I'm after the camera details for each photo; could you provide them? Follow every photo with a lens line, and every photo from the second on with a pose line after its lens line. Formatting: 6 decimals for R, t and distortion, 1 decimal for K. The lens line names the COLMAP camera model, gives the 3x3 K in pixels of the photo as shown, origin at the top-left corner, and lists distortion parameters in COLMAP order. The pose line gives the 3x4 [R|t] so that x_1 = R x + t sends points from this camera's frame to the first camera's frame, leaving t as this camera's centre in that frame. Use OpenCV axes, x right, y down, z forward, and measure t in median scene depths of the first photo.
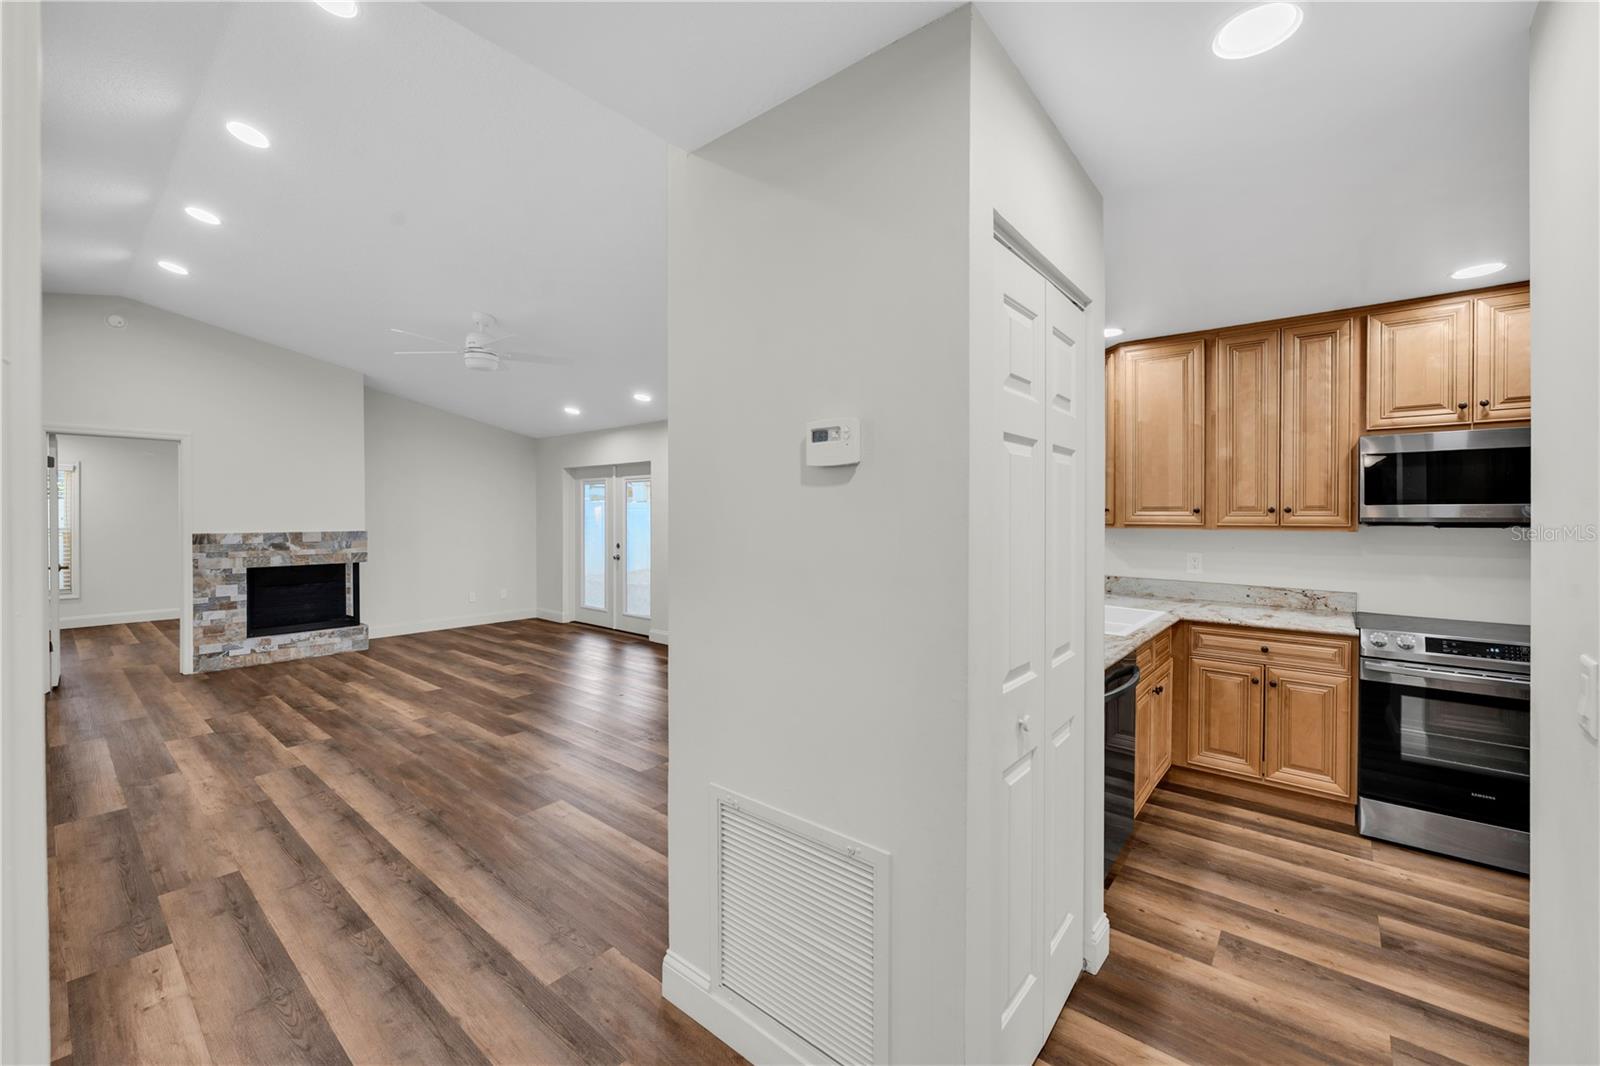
lens RADIAL K [[653.0, 0, 806.5], [0, 653.0, 518.2], [0, 0, 1]] dist [0.001953, -0.000191]
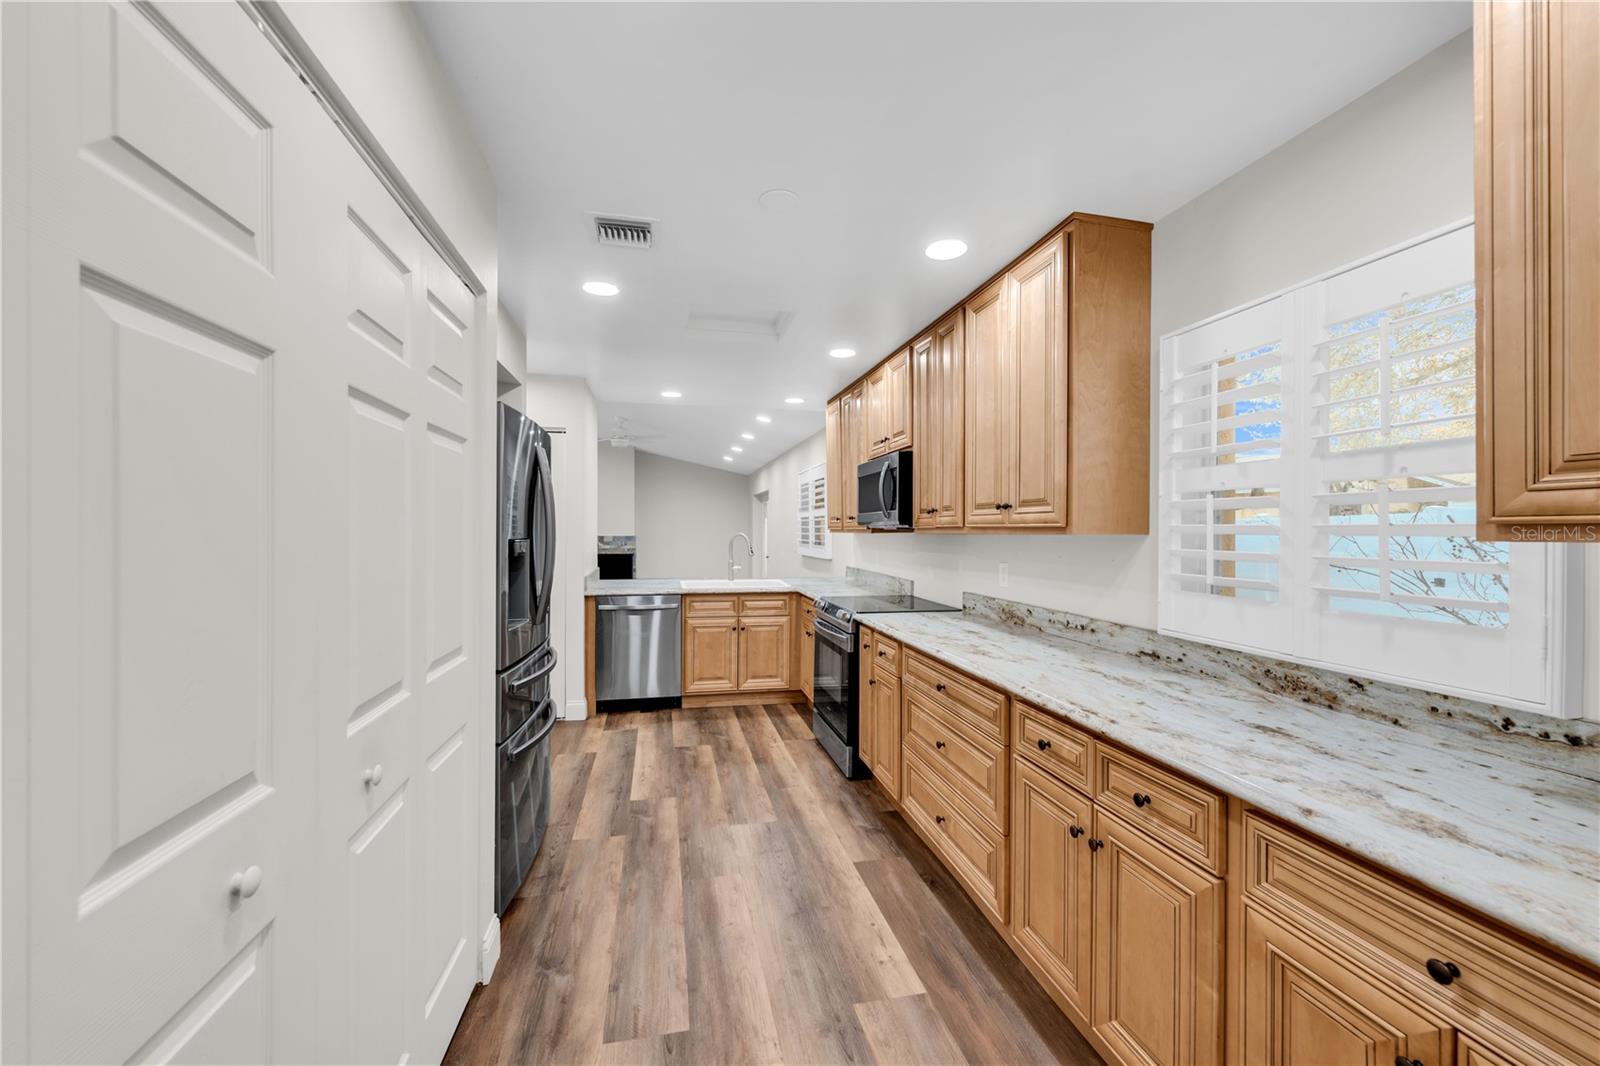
lens RADIAL K [[640.0, 0, 785.2], [0, 640.0, 529.7], [0, 0, 1]] dist [-0.001531, -0.000169]
pose [[0.772342, 0.000599, -0.635207, 1.361967], [-0.005893, 0.999963, -0.006223, 0.019979], [0.635180, 0.008550, 0.772317, -0.139899]]
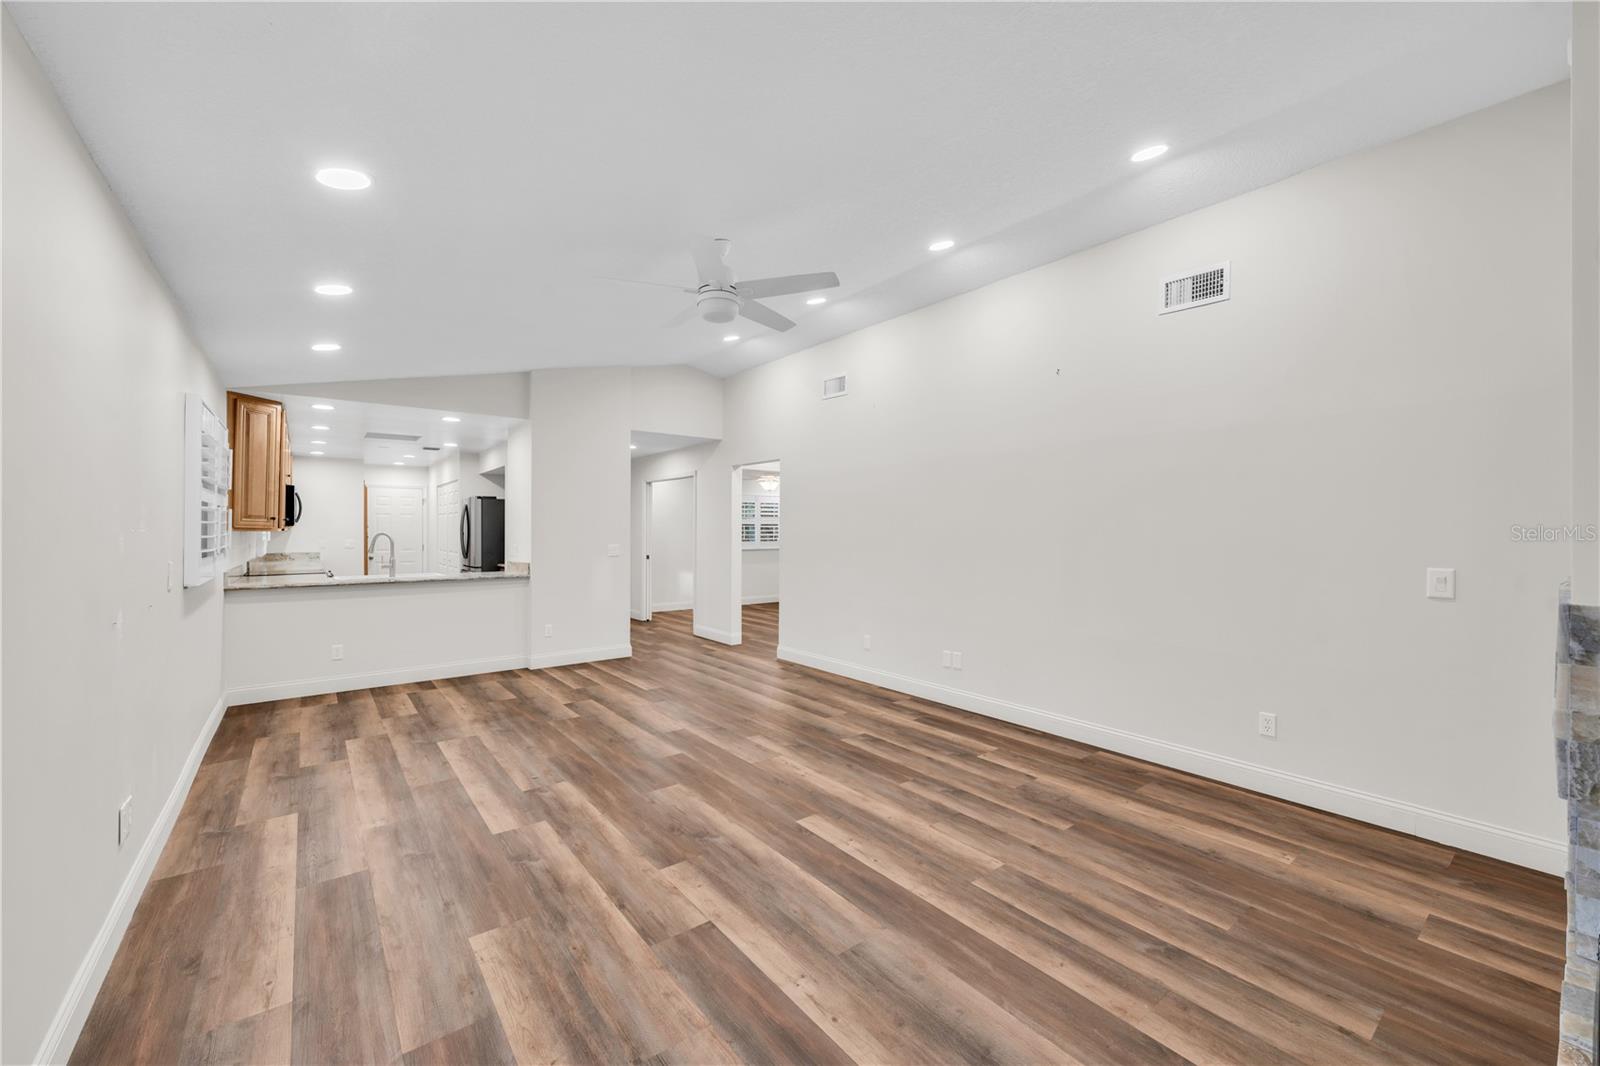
lens RADIAL K [[625.2, 0, 785.5], [0, 625.2, 531.6], [0, 0, 1]] dist [-0.000778, -0.000121]
pose [[-0.974194, -0.003561, 0.225683, -0.964606], [-0.001401, 0.999952, 0.009728, 0.001094], [-0.225707, 0.009160, -0.974152, 2.202479]]
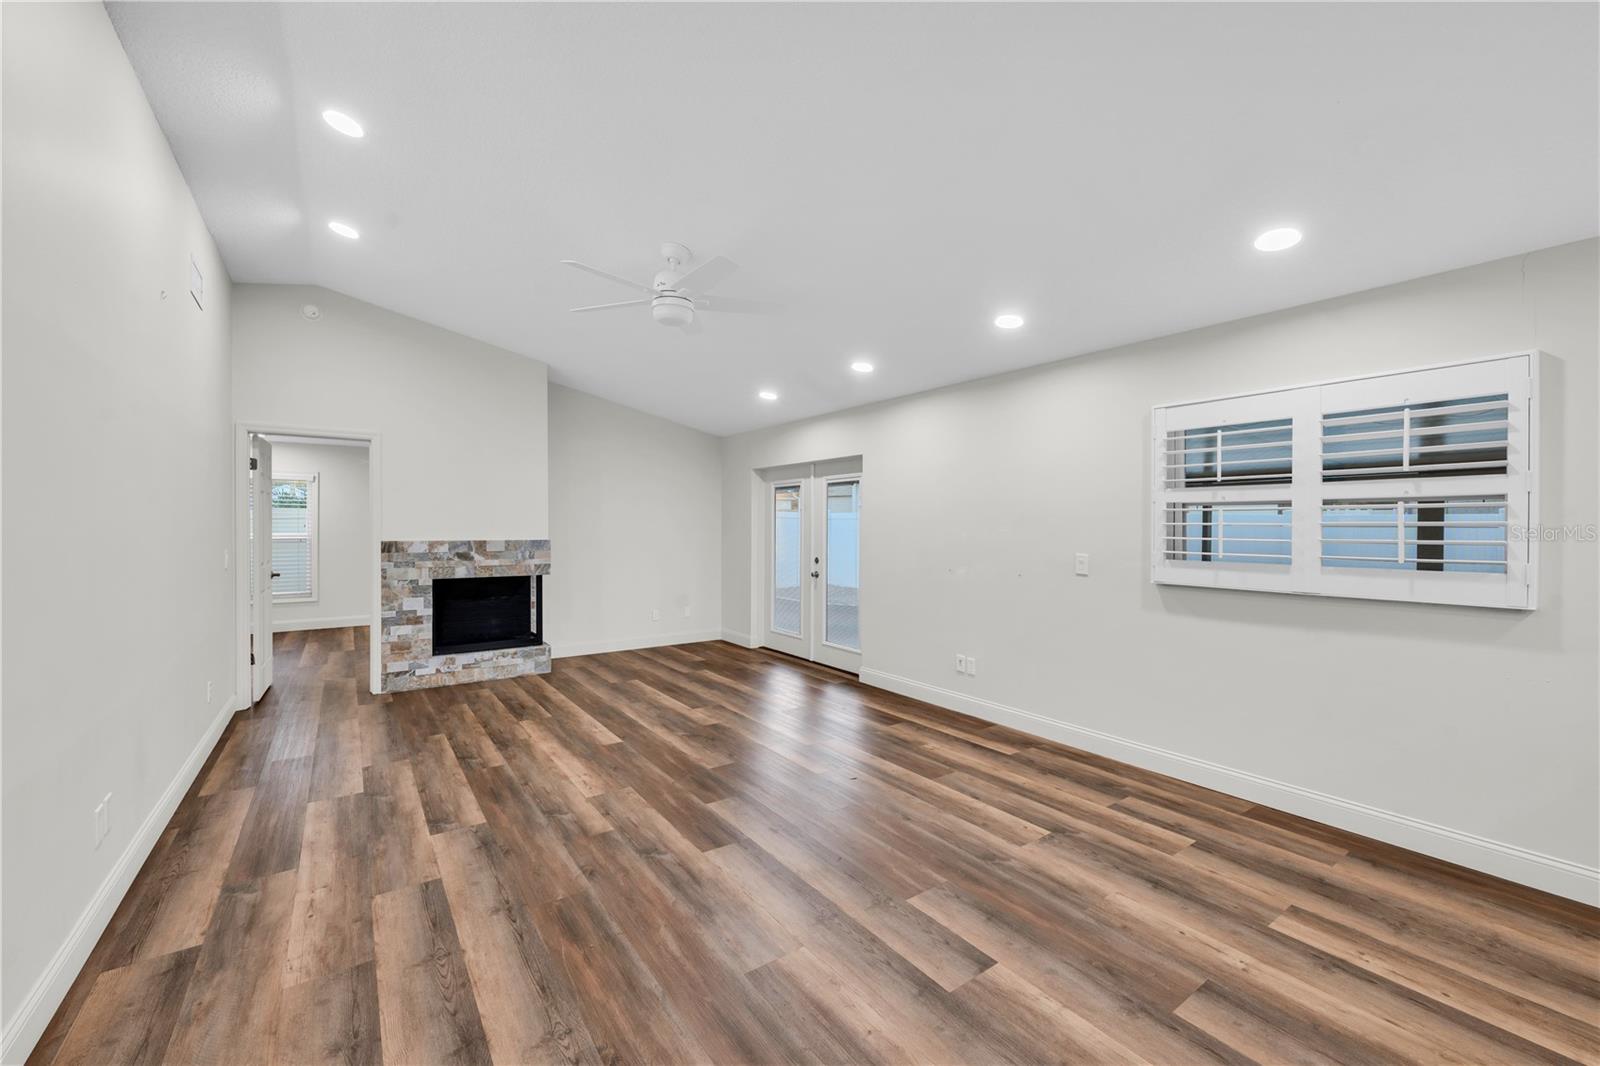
lens RADIAL K [[640.0, 0, 785.2], [0, 640.0, 529.7], [0, 0, 1]] dist [-0.001531, -0.000169]
pose [[0.964270, 0.004011, -0.264890, -0.241685], [-0.004458, 0.999989, -0.001085, 0.009631], [0.264883, 0.002227, 0.964278, 0.446443]]
